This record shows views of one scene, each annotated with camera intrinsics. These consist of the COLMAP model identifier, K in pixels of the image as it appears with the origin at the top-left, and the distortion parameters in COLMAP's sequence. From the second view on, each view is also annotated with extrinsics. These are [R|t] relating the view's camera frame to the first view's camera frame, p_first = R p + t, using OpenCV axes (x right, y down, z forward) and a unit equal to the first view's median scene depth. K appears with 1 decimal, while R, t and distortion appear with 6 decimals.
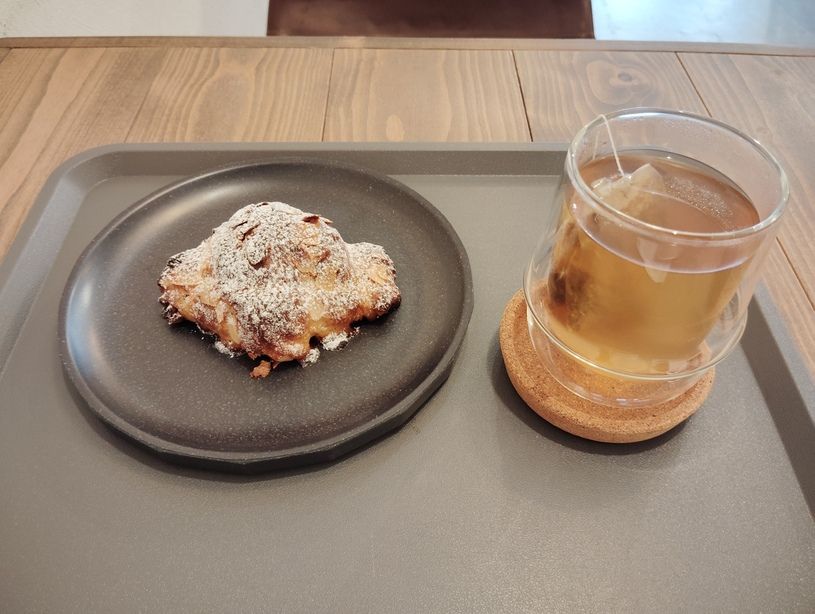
lens RADIAL K [[694.6, 0, 407.5], [0, 694.6, 307.0], [0, 0, 1]] dist [0.007592, -0.000904]
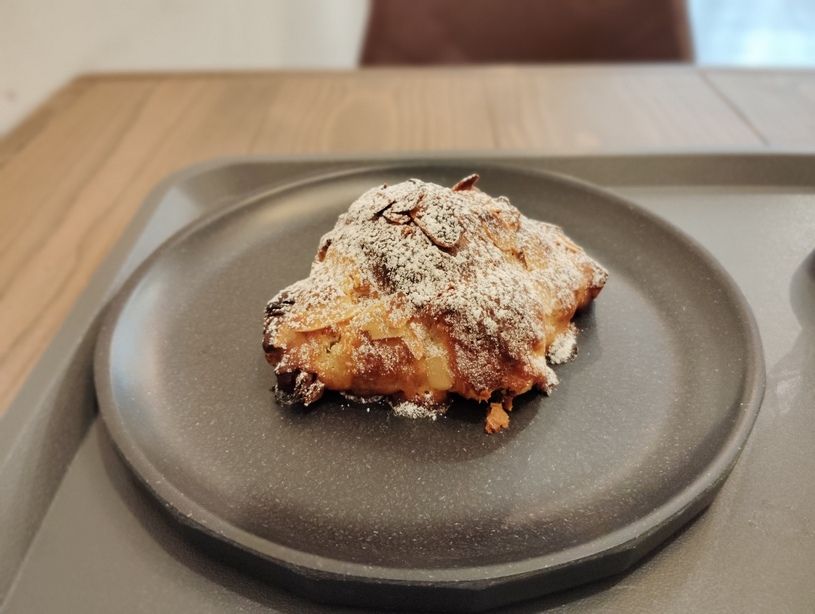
lens RADIAL K [[694.6, 0, 407.5], [0, 694.6, 307.0], [0, 0, 1]] dist [0.007592, -0.000904]
pose [[0.912265, -0.271052, 0.307089, -0.450307], [0.326726, 0.933700, -0.146471, 0.064705], [-0.247028, 0.233954, 0.940342, 0.434967]]
